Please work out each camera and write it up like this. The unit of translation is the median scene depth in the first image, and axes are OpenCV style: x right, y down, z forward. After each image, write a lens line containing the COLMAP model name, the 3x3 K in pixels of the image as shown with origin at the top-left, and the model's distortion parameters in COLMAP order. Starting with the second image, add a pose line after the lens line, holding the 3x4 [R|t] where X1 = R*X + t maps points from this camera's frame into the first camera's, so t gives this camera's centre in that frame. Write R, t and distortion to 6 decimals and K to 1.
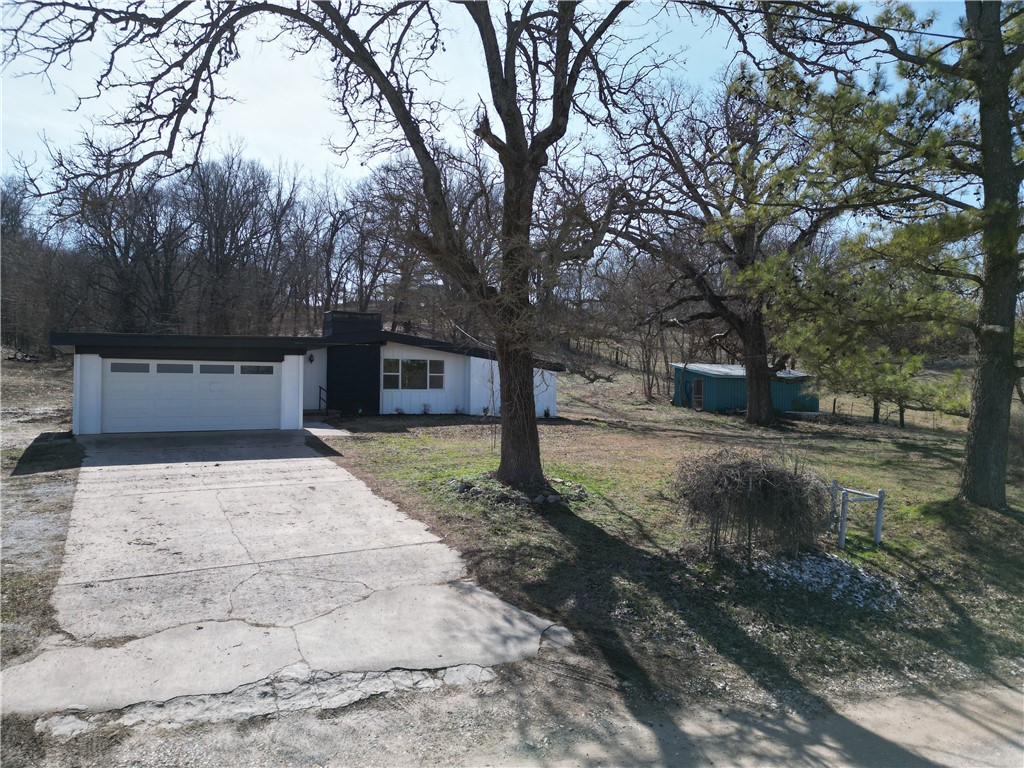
lens RADIAL K [[742.1, 0, 512.0], [0, 742.1, 384.0], [0, 0, 1]] dist [0.034524, -0.005703]
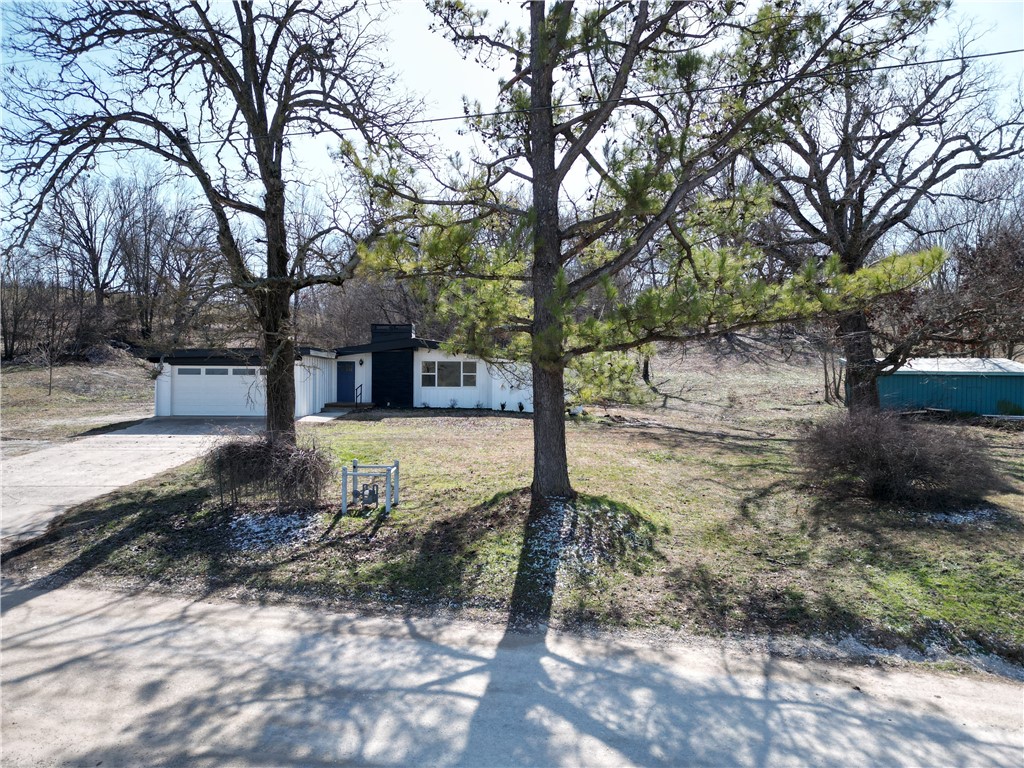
lens RADIAL K [[742.1, 0, 512.0], [0, 742.1, 384.0], [0, 0, 1]] dist [0.034524, -0.005703]
pose [[0.847553, -0.002414, -0.530705, 0.602836], [0.001974, 0.999997, -0.001396, 0.004815], [0.530707, 0.000136, 0.847556, 0.055184]]
